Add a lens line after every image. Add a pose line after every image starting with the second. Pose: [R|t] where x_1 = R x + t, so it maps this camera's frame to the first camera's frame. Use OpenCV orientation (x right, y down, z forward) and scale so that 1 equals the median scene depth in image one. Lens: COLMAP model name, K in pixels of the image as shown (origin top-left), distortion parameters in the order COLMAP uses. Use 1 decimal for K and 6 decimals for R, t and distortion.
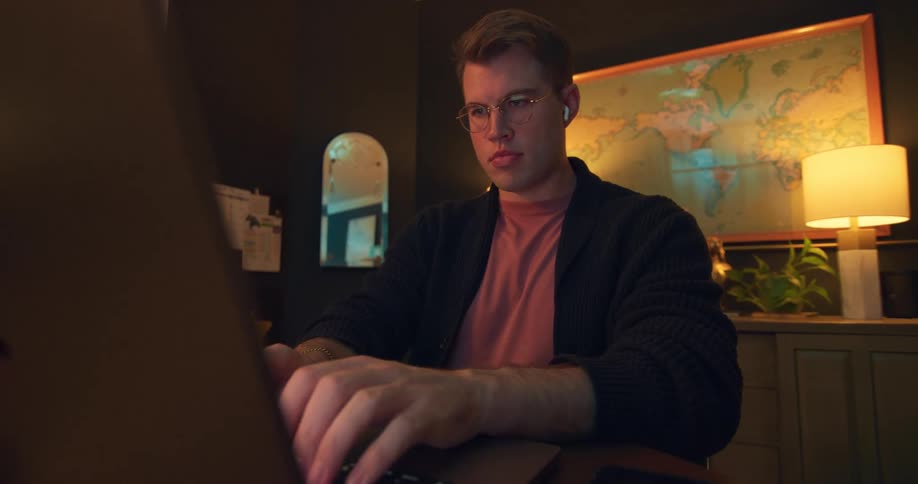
lens RADIAL K [[492.9, 0, 454.2], [0, 492.9, 239.8], [0, 0, 1]] dist [-0.000269, -0.014113]
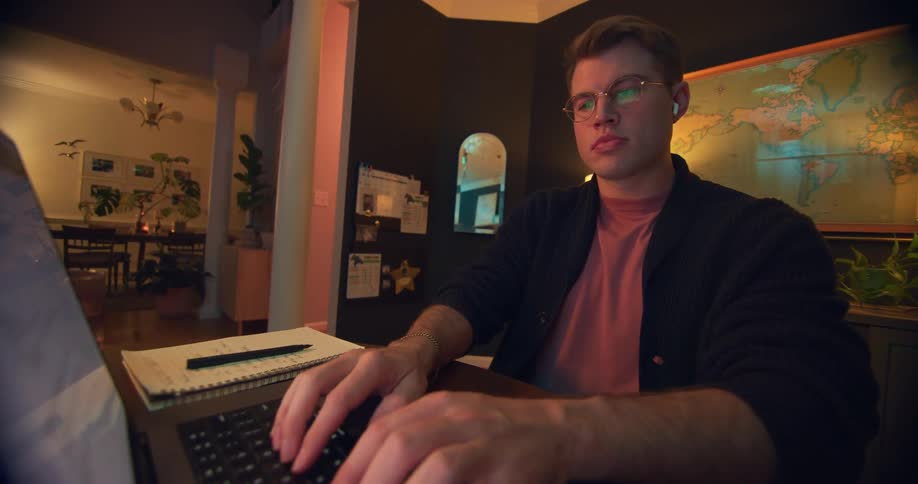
lens RADIAL K [[350.6, 0, 452.9], [0, 350.6, 244.0], [0, 0, 1]] dist [-0.018168, -0.003218]
pose [[0.959400, 0.059922, -0.275611, -0.000544], [-0.032085, 0.994015, 0.104425, -0.018161], [0.280219, -0.091342, 0.955580, 0.060680]]
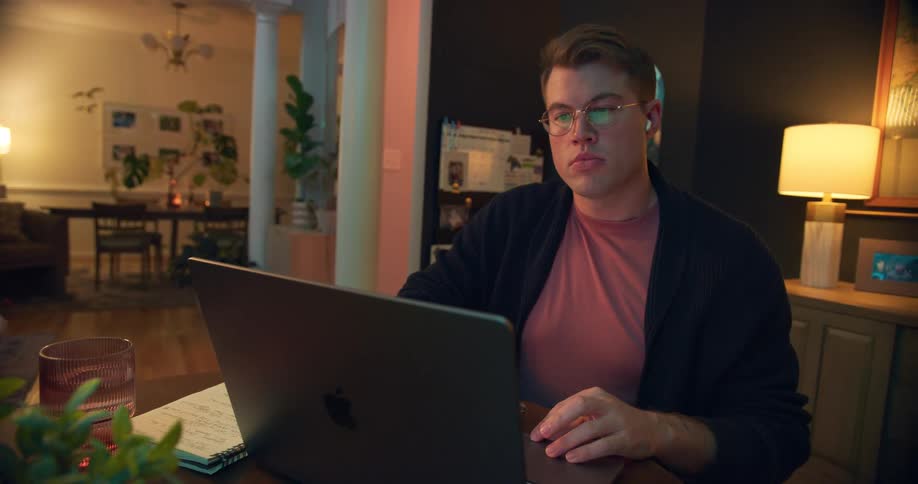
lens RADIAL K [[565.3, 0, 453.6], [0, 565.3, 248.8], [0, 0, 1]] dist [-0.075551, 0.053513]
pose [[0.861714, 0.085605, -0.500121, 0.071358], [0.009361, 0.982815, 0.184356, -0.085669], [0.507309, -0.163544, 0.846104, -0.043694]]
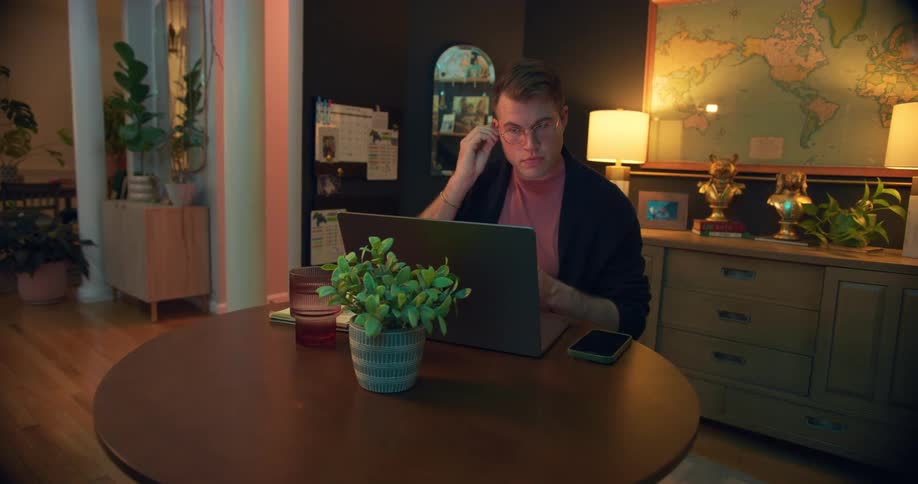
lens RADIAL K [[565.3, 0, 452.9], [0, 565.3, 247.1], [0, 0, 1]] dist [-0.075551, 0.053513]
pose [[0.983905, 0.049753, -0.171627, -0.001044], [-0.006653, 0.969990, 0.243054, -0.116872], [0.178570, -0.238001, 0.954709, -0.285849]]
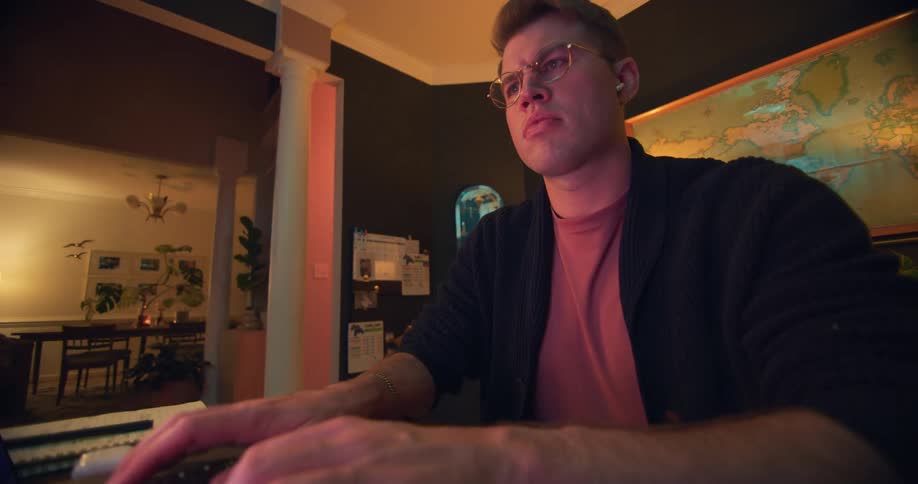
lens RADIAL K [[363.9, 0, 452.5], [0, 363.9, 244.3], [0, 0, 1]] dist [-0.016872, -0.003675]
pose [[0.946756, -0.095223, -0.307547, 0.025300], [0.075741, 0.994325, -0.074704, 0.006341], [0.312915, 0.047433, 0.948596, 0.084591]]
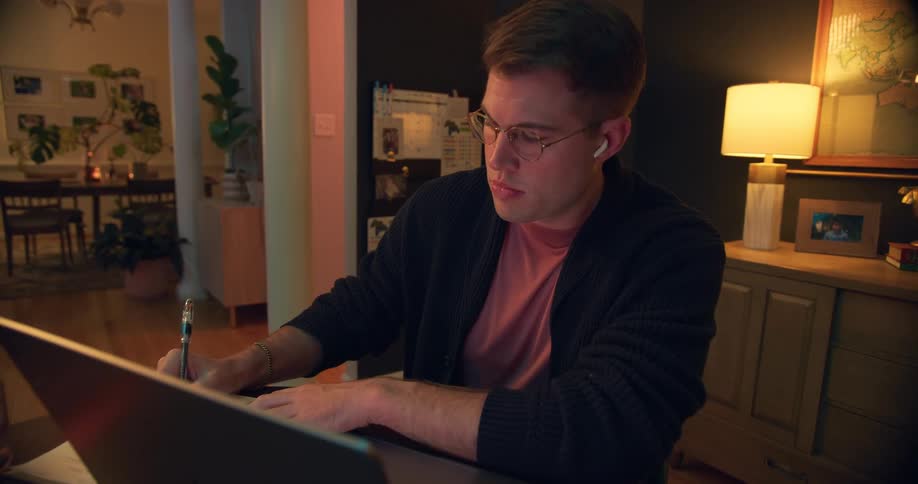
lens RADIAL K [[565.3, 0, 454.5], [0, 565.3, 245.3], [0, 0, 1]] dist [-0.075551, 0.053513]
pose [[0.908129, 0.079215, -0.411127, 0.057959], [0.030303, 0.966928, 0.253241, -0.101170], [0.417591, -0.242434, 0.875696, 0.015266]]
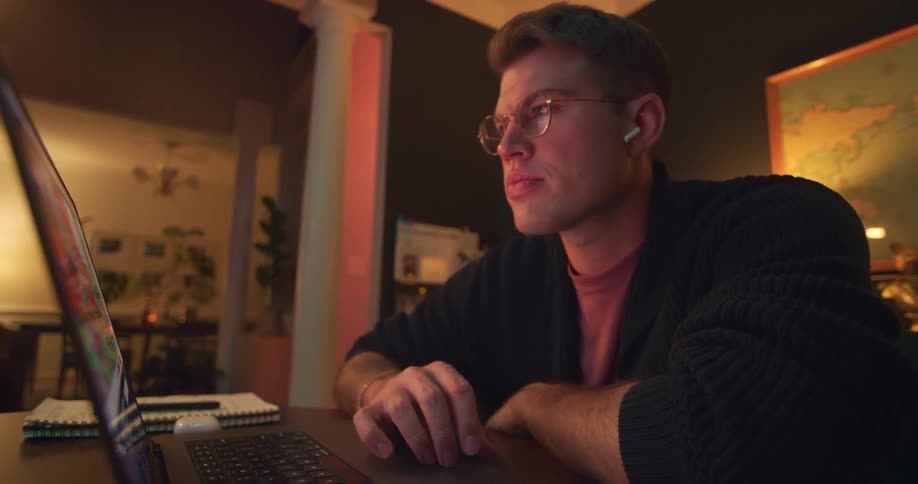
lens RADIAL K [[492.9, 0, 452.4], [0, 492.9, 246.6], [0, 0, 1]] dist [-0.000269, -0.014113]
pose [[0.893697, -0.052764, -0.445557, 0.059028], [0.028553, 0.997736, -0.060884, 0.004195], [0.447761, 0.041690, 0.893181, 0.023387]]
